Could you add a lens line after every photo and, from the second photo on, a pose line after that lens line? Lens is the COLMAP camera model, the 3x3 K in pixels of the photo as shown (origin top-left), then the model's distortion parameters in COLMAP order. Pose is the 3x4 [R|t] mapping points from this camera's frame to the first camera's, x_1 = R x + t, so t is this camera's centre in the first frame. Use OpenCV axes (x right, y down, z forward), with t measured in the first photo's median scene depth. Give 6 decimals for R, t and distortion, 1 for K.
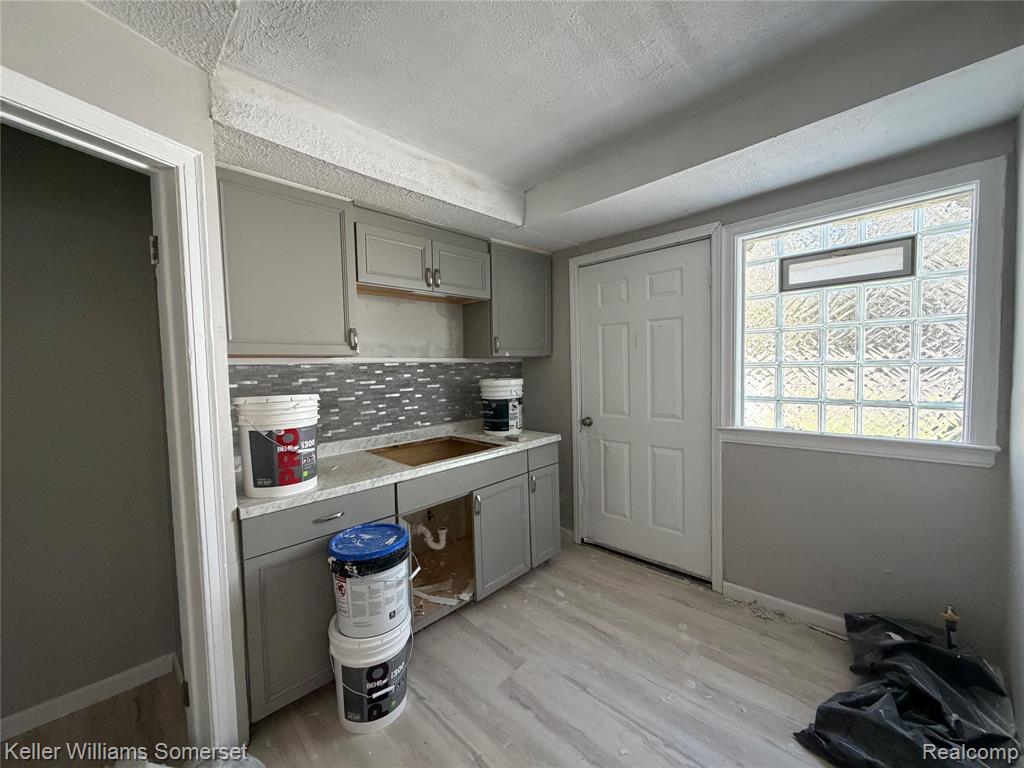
lens RADIAL K [[407.7, 0, 511.1], [0, 407.7, 384.9], [0, 0, 1]] dist [-0.002534, -0.000003]
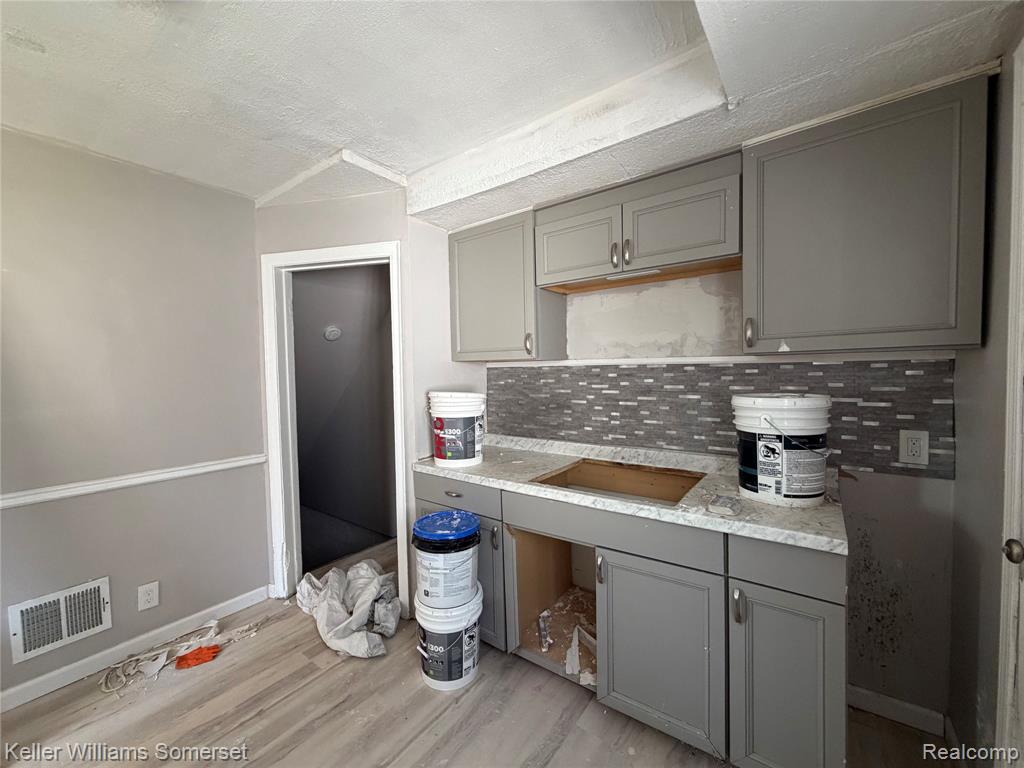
lens RADIAL K [[407.7, 0, 514.1], [0, 407.7, 384.8], [0, 0, 1]] dist [-0.002534, -0.000003]
pose [[0.139961, 0.057864, -0.988465, 0.517354], [-0.034708, 0.997964, 0.053506, -0.050788], [0.989548, 0.026819, 0.141685, 0.667608]]
